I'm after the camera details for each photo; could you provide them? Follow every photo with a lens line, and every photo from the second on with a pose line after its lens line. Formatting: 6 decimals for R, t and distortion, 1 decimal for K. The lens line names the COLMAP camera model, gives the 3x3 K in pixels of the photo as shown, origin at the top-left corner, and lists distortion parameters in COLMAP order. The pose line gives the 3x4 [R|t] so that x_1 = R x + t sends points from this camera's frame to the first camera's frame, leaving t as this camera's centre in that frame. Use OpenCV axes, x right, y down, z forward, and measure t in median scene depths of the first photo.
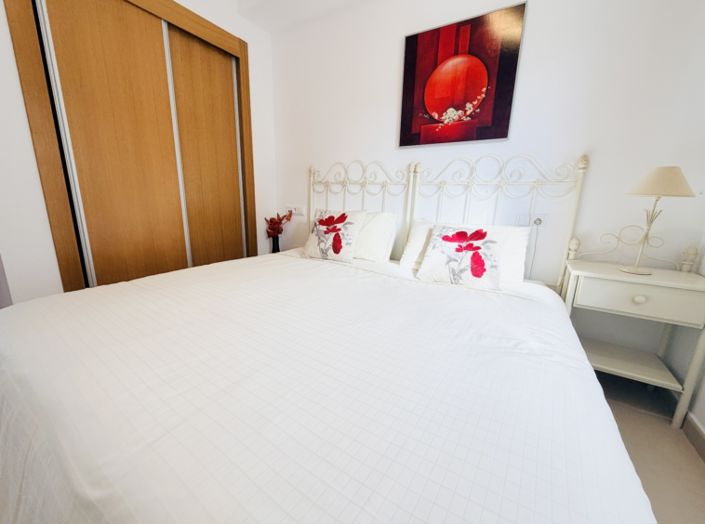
lens RADIAL K [[281.2, 0, 352.5], [0, 281.2, 262.0], [0, 0, 1]] dist [0.002560, 0.000138]
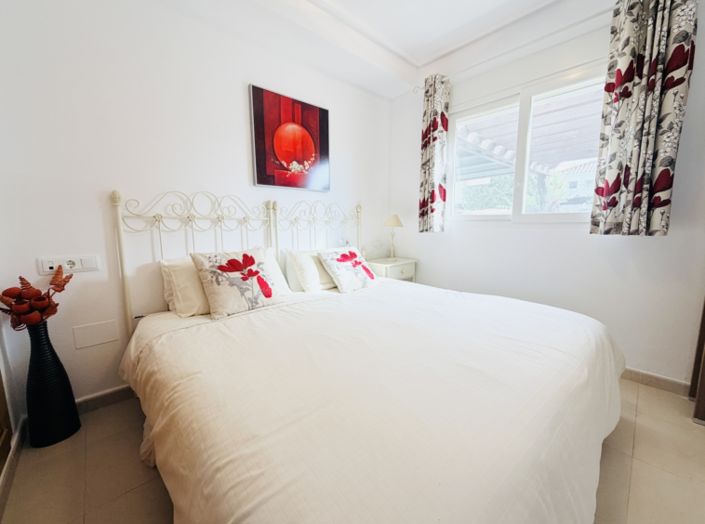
lens RADIAL K [[281.2, 0, 352.5], [0, 281.2, 262.0], [0, 0, 1]] dist [0.002560, 0.000138]
pose [[0.270613, -0.153199, 0.950420, -0.804438], [0.232179, 0.968500, 0.090005, -0.155894], [-0.934271, 0.196311, 0.297658, 0.450477]]
